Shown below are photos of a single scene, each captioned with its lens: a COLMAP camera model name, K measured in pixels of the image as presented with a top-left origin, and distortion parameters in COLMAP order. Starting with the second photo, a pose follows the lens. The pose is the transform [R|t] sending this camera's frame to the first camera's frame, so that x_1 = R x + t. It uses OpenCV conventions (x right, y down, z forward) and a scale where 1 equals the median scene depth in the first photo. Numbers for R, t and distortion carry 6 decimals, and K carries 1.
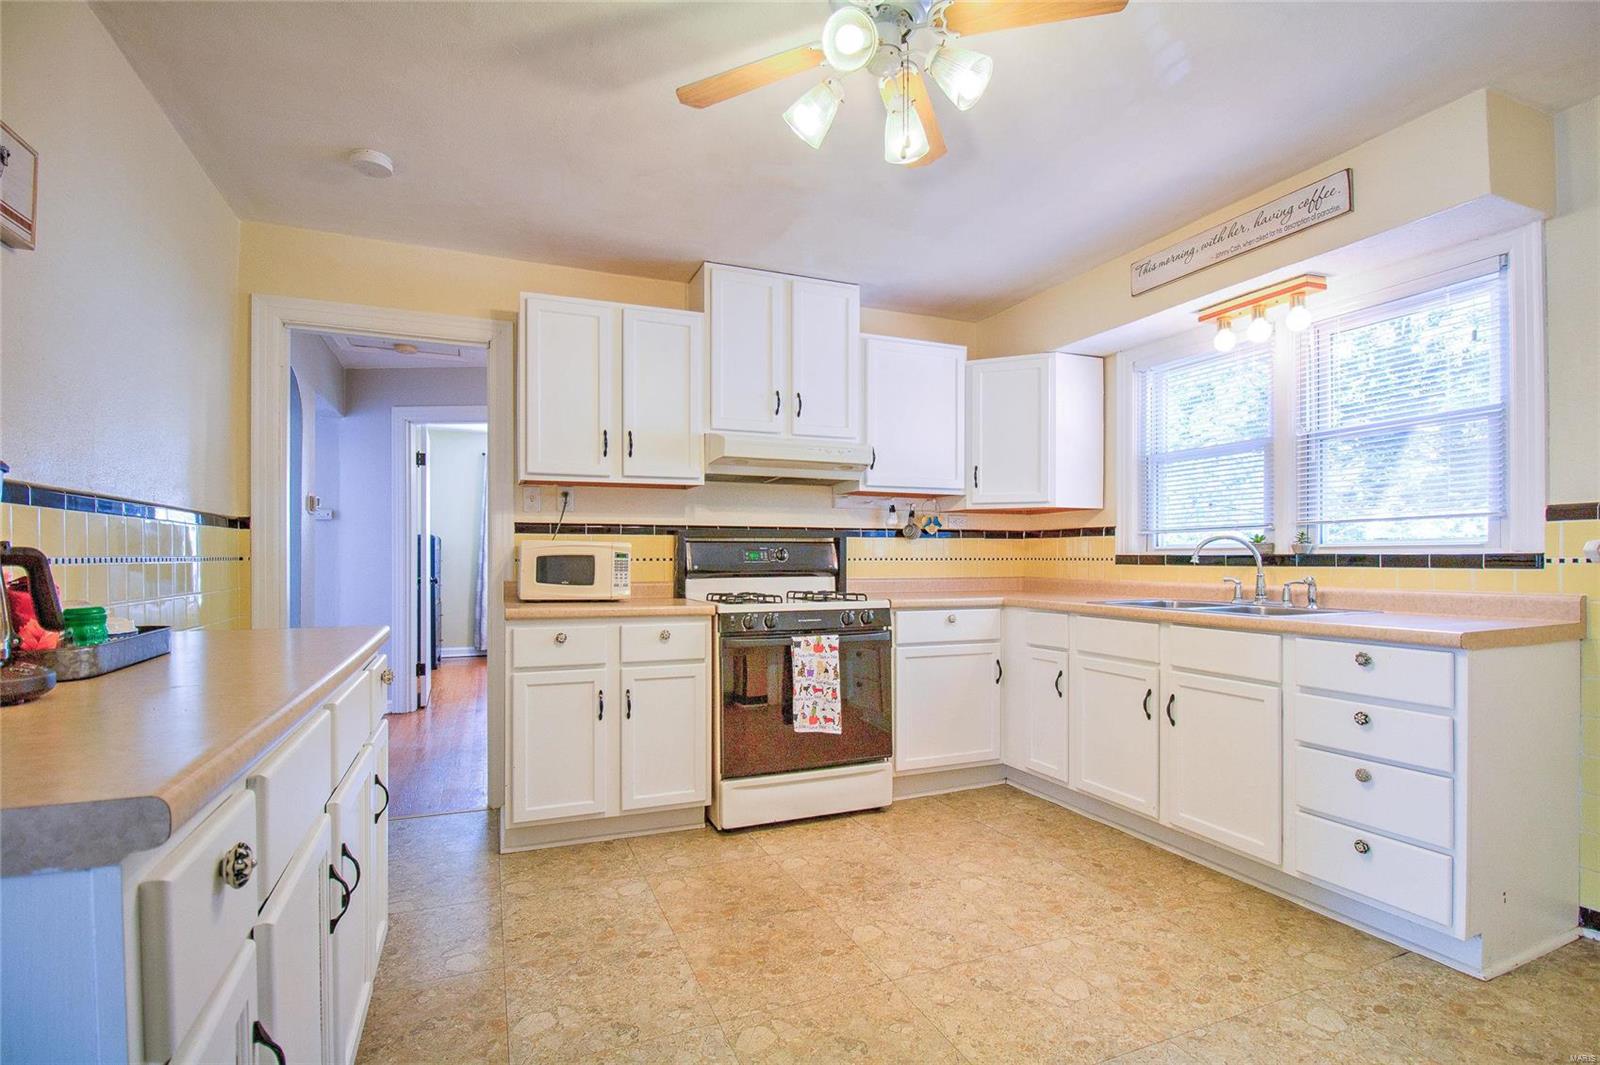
lens RADIAL K [[758.1, 0, 788.1], [0, 758.1, 551.3], [0, 0, 1]] dist [-0.002731, -0.010243]
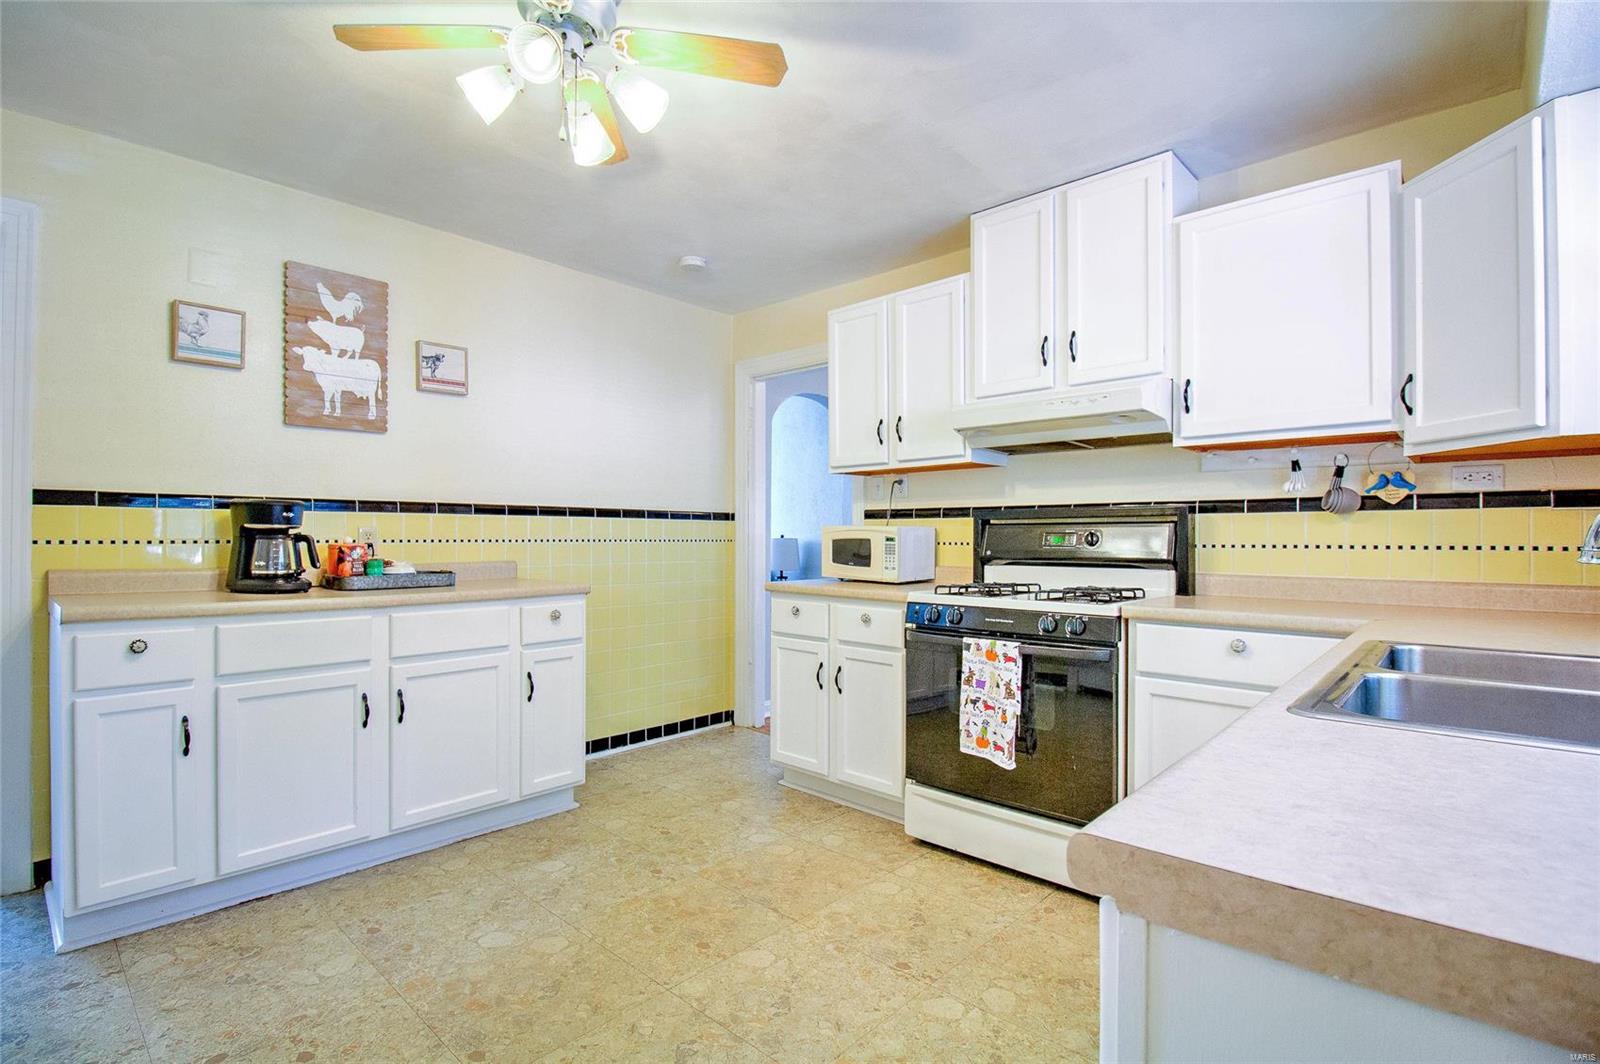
lens RADIAL K [[758.1, 0, 819.4], [0, 758.1, 533.0], [0, 0, 1]] dist [-0.002731, -0.010243]
pose [[0.428542, -0.004923, -0.903509, 0.718051], [0.001512, 0.999988, -0.004732, 0.002155], [0.903521, 0.000662, 0.428544, 0.513652]]
